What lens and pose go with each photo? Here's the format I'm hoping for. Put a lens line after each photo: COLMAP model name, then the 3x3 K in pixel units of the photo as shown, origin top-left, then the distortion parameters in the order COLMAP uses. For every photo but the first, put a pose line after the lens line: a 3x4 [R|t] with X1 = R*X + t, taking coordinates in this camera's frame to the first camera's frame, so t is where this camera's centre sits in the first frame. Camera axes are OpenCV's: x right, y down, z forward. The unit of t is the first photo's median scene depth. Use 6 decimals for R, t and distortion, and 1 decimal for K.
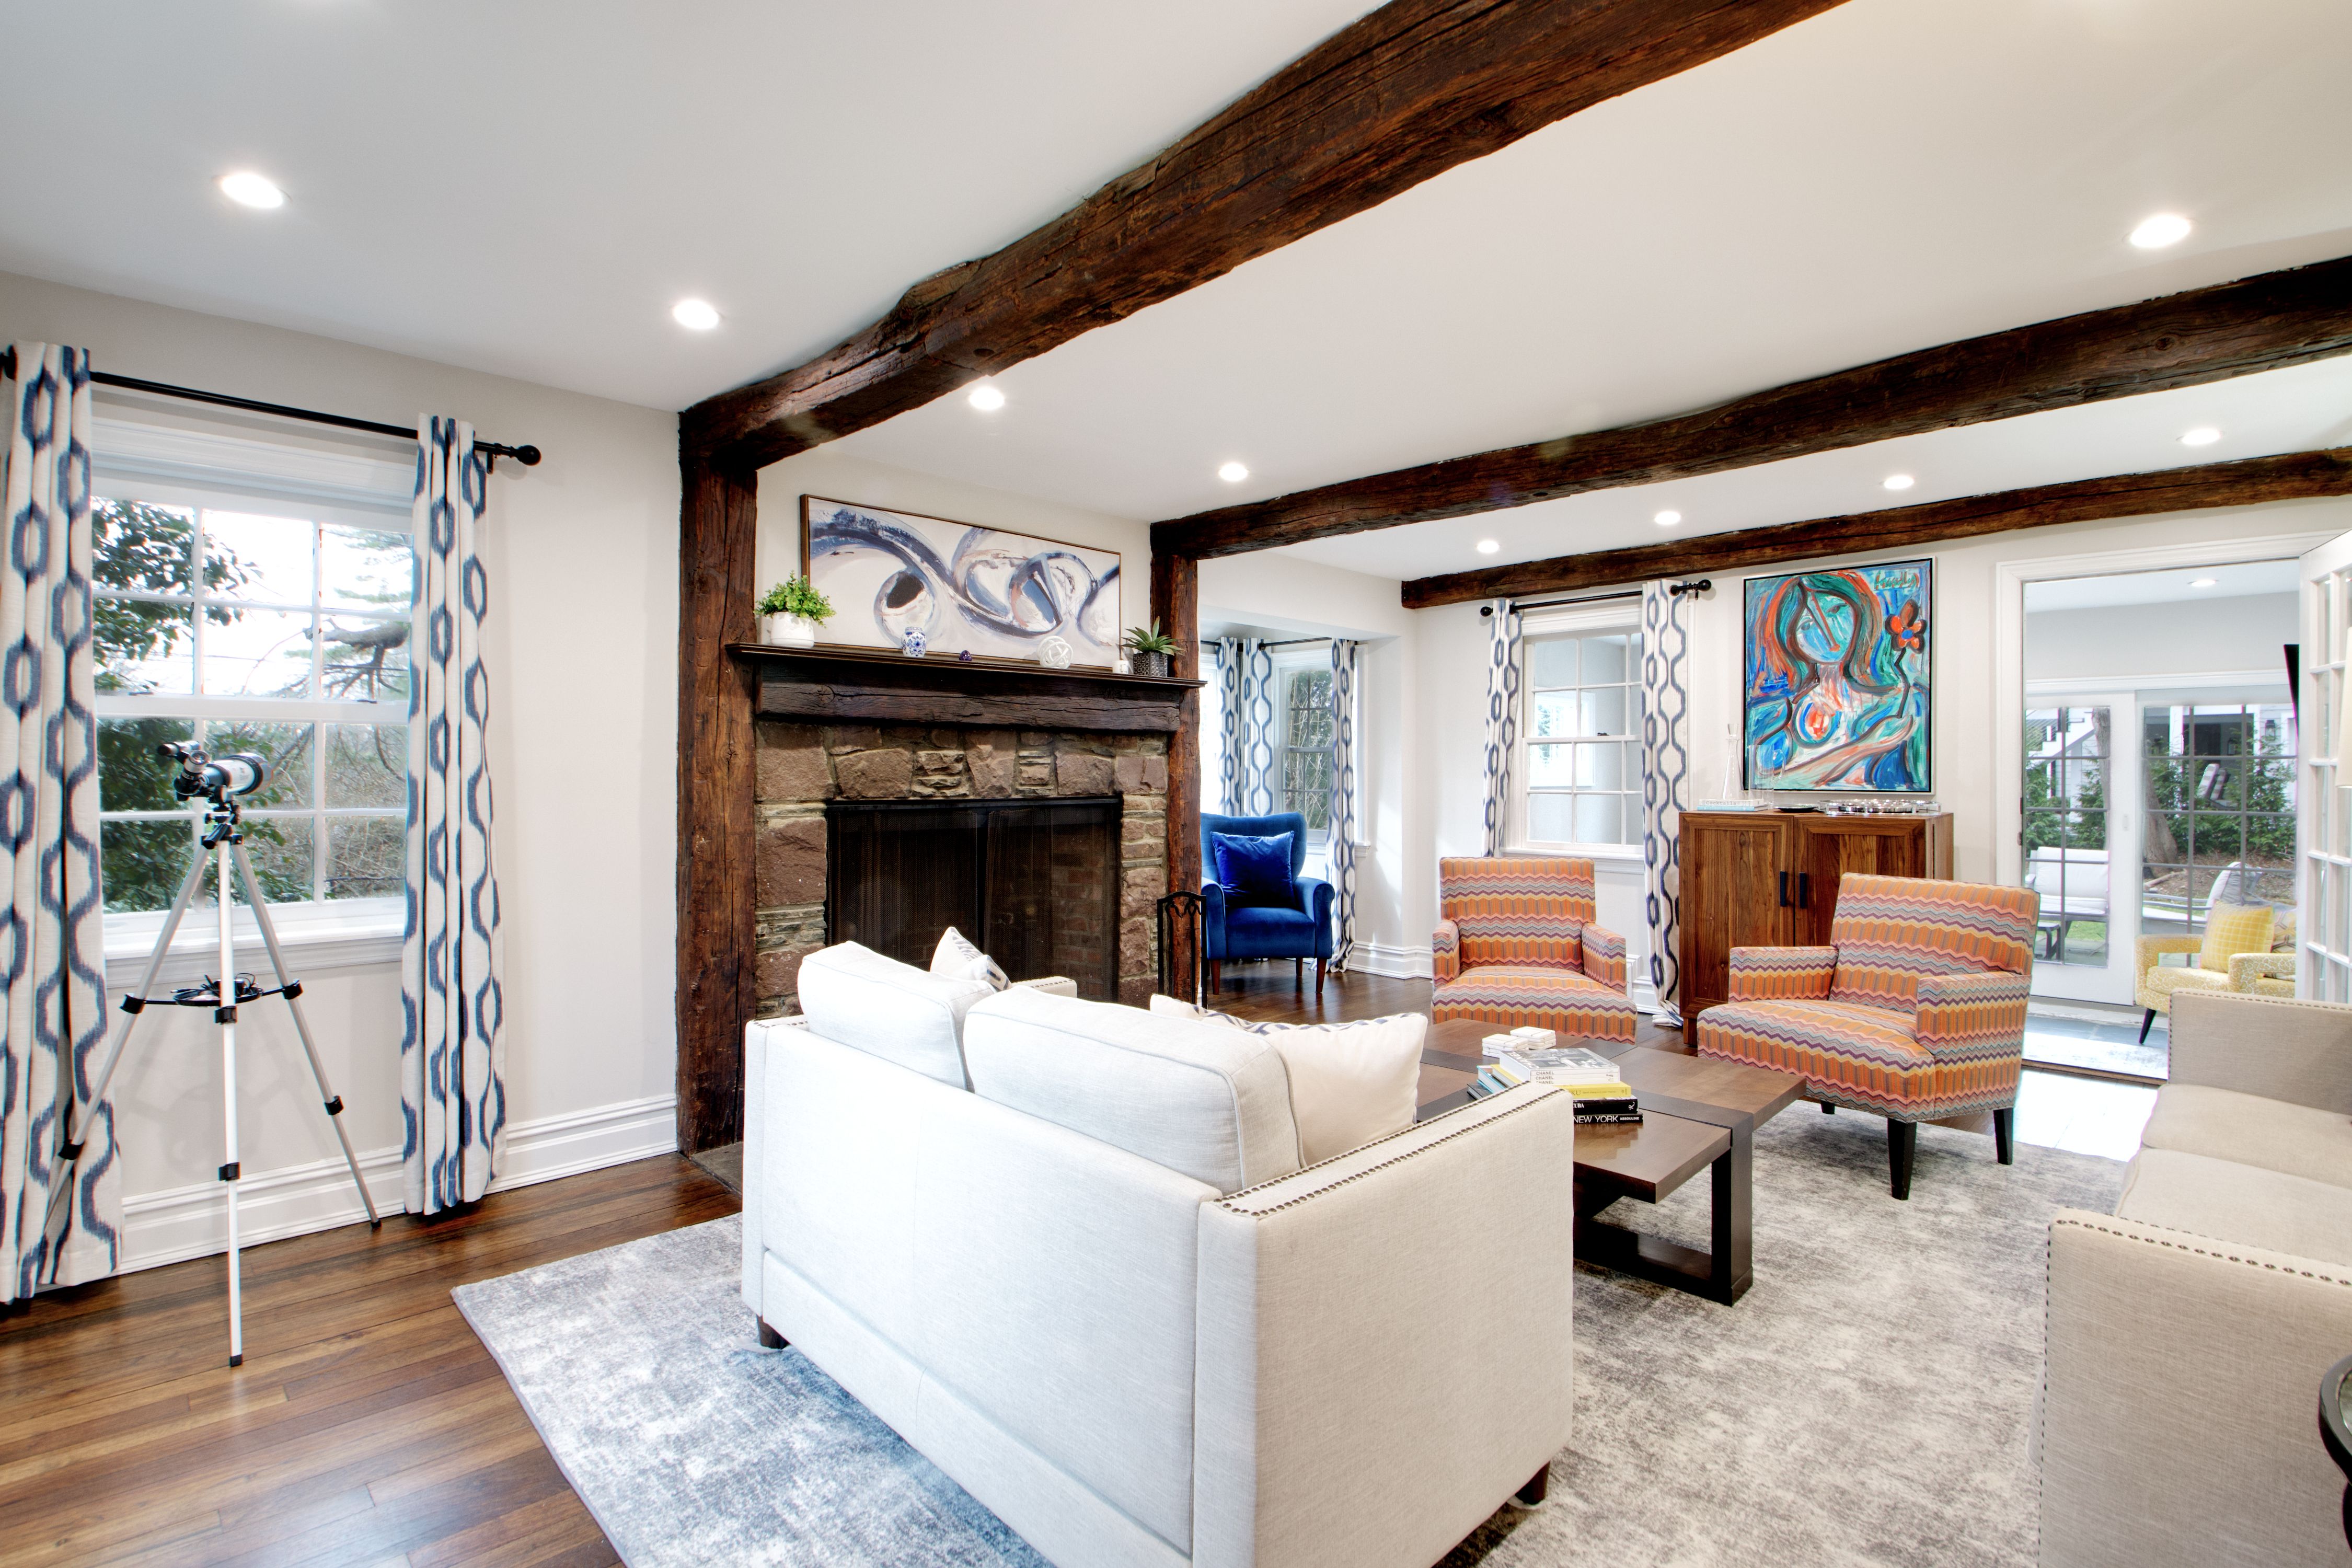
lens RADIAL K [[1094.2, 0, 1178.2], [0, 1094.2, 774.5], [0, 0, 1]] dist [0.014346, 0.000036]
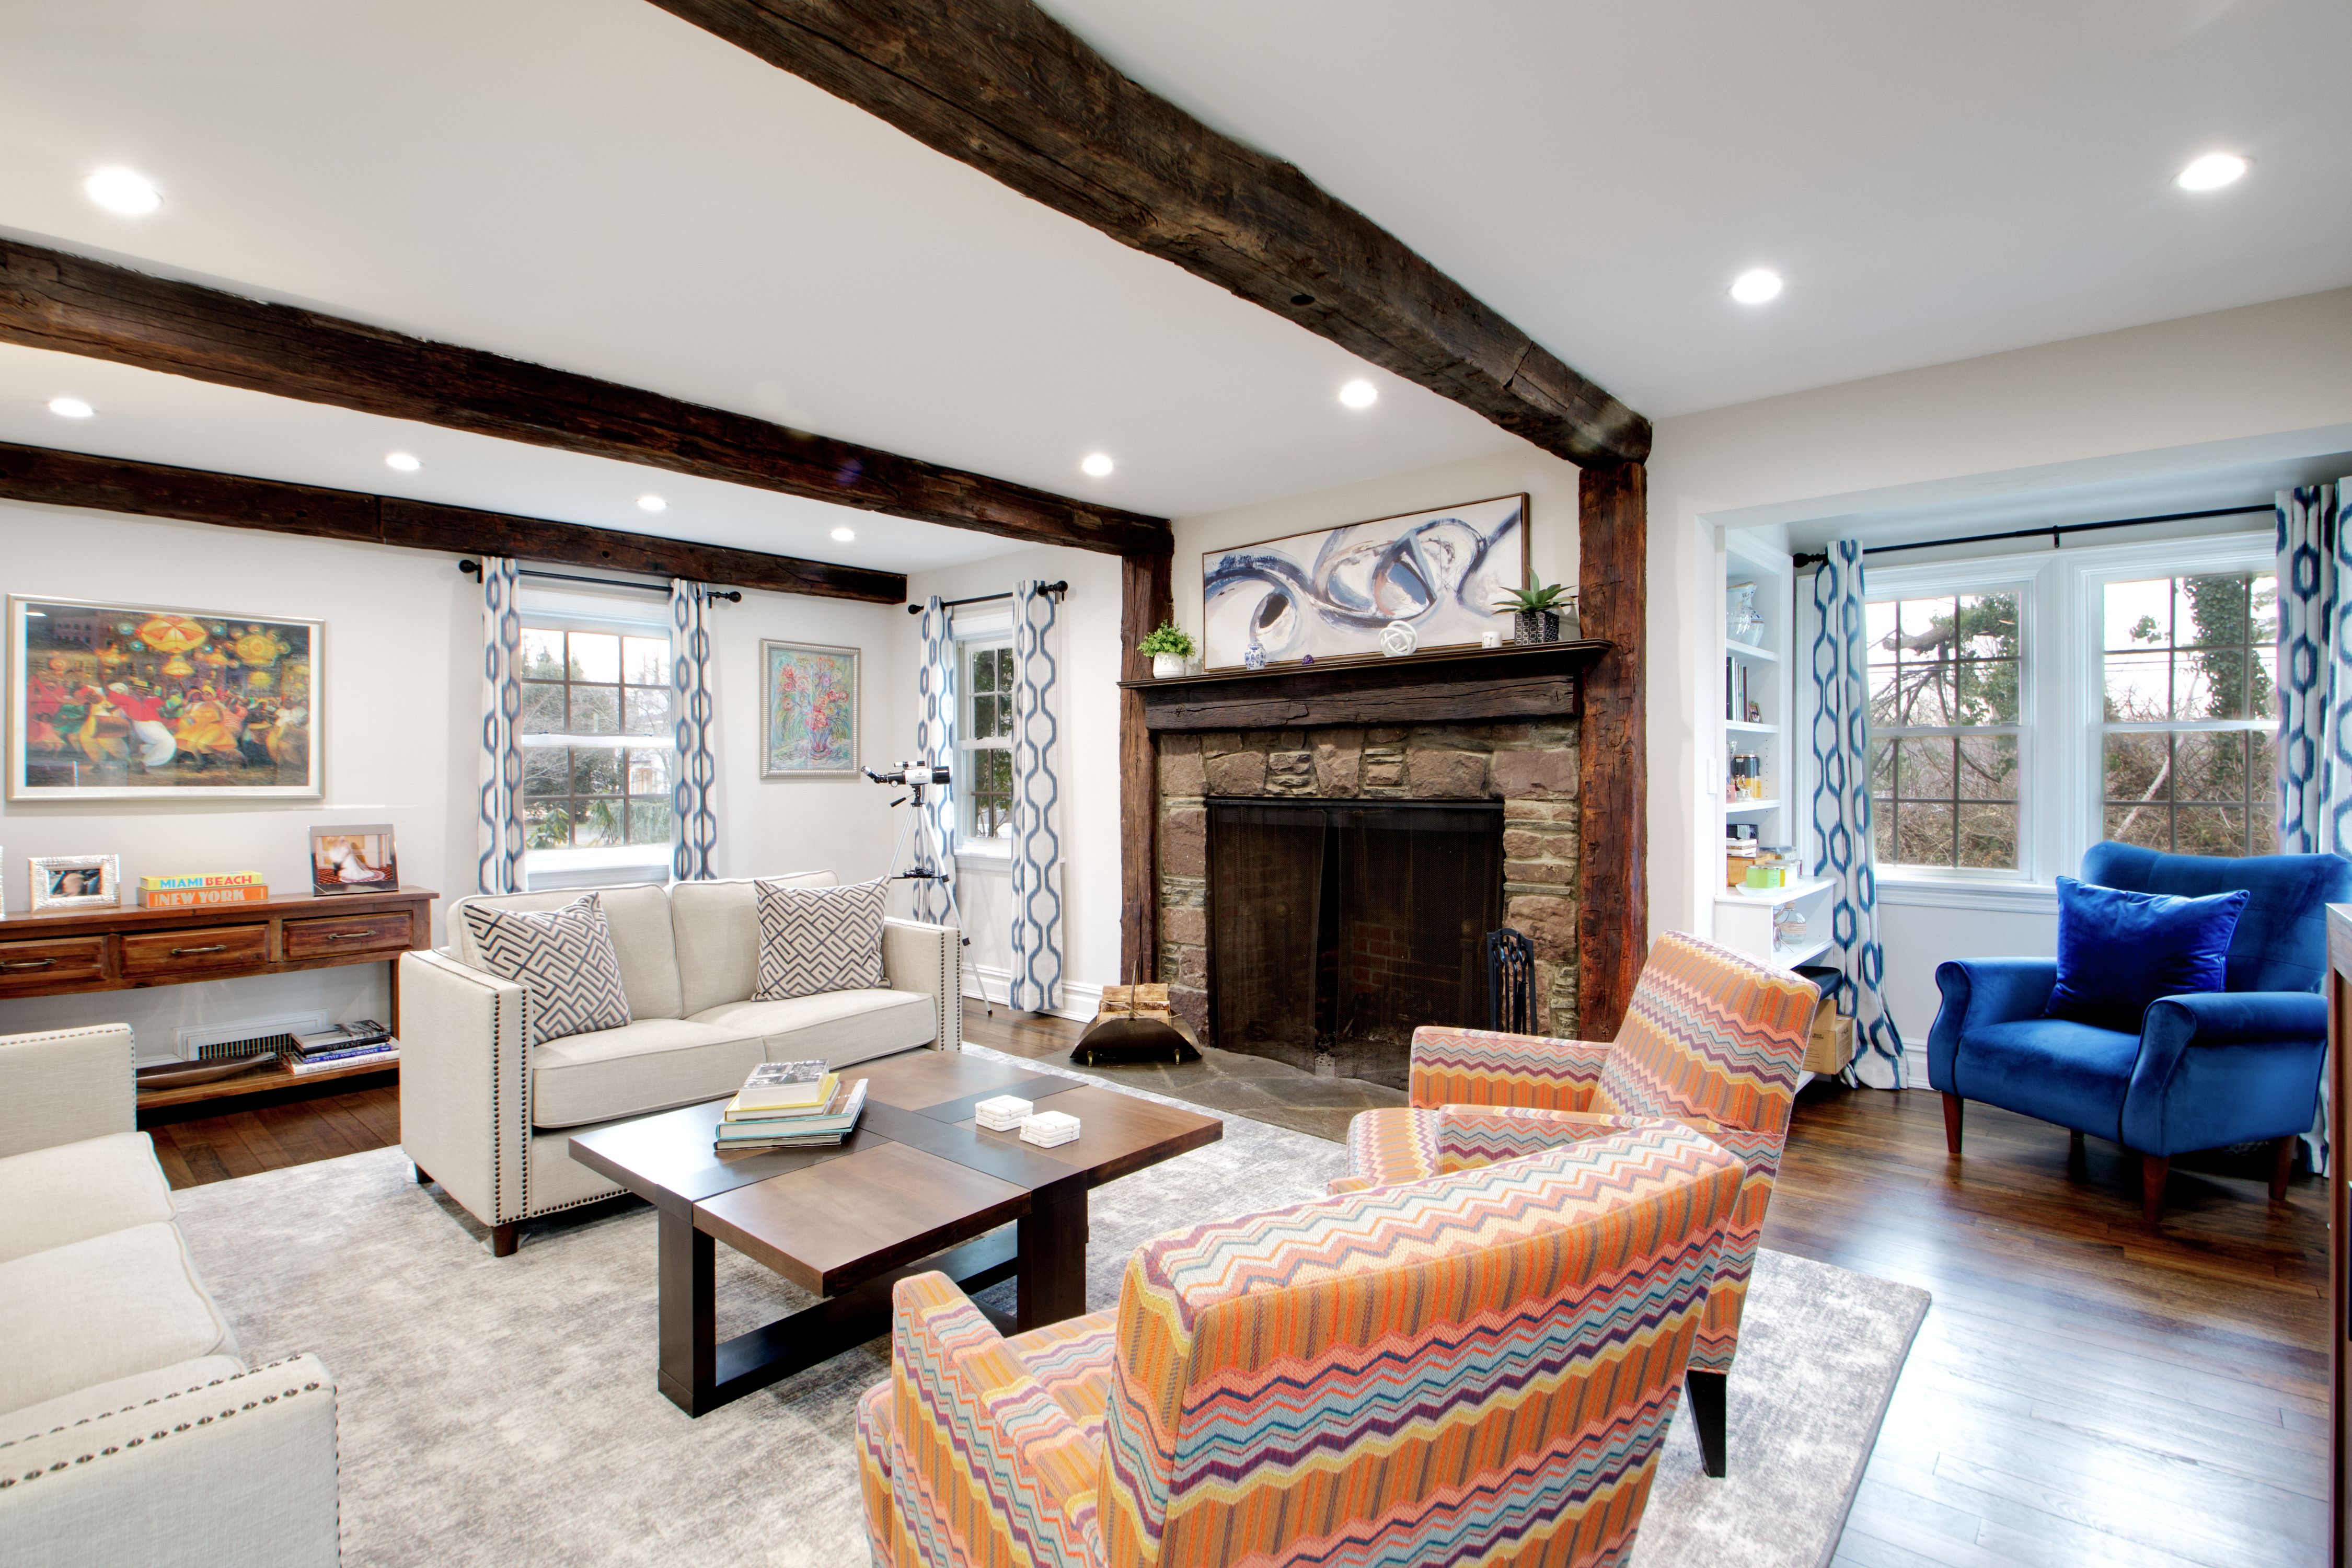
lens RADIAL K [[1094.2, 0, 1176.5], [0, 1094.2, 776.7], [0, 0, 1]] dist [0.014346, 0.000036]
pose [[0.045711, 0.000544, -0.998955, 0.819697], [0.001976, 0.999998, 0.000635, 0.001552], [0.998953, -0.002003, 0.045710, 0.809443]]
